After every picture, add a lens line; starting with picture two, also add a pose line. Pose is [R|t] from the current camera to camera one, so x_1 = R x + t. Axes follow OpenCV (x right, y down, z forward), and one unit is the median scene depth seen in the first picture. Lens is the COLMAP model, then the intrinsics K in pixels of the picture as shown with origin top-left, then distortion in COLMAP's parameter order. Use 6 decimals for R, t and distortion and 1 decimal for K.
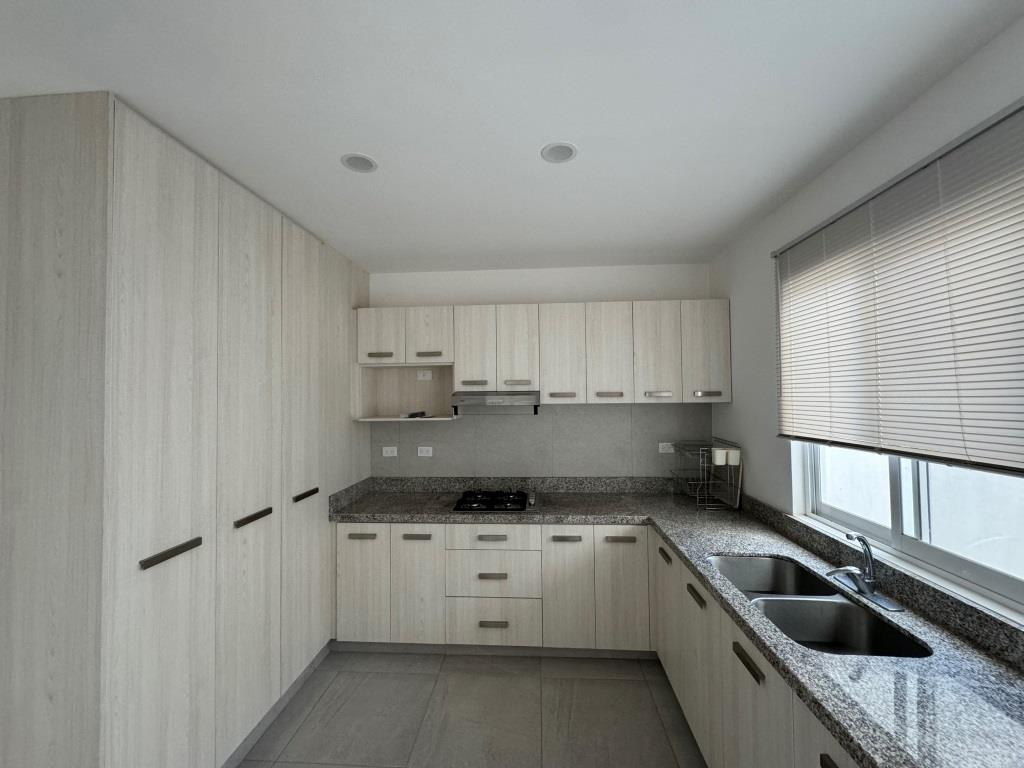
lens RADIAL K [[407.8, 0, 512.0], [0, 407.8, 382.5], [0, 0, 1]] dist [-0.002807, 0.000358]
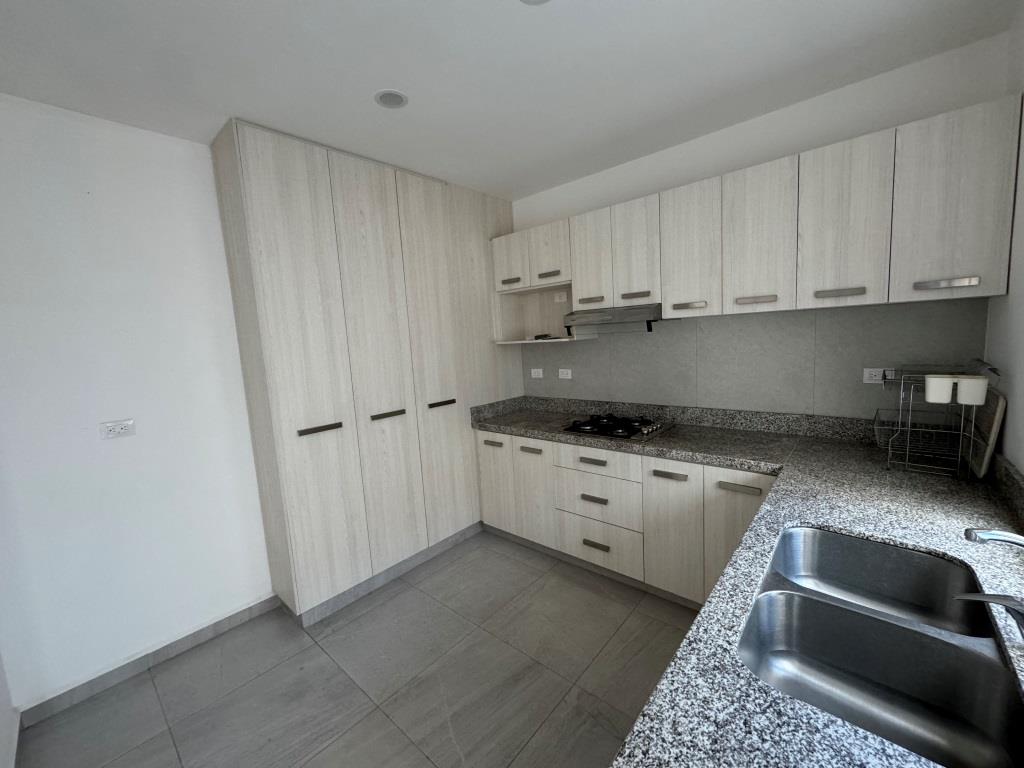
lens RADIAL K [[407.8, 0, 512.0], [0, 407.8, 382.5], [0, 0, 1]] dist [-0.002807, 0.000358]
pose [[0.792253, 0.034913, -0.609193, 0.381420], [0.067625, 0.987188, 0.144522, 0.044860], [0.606434, -0.155694, 0.779742, 0.162570]]
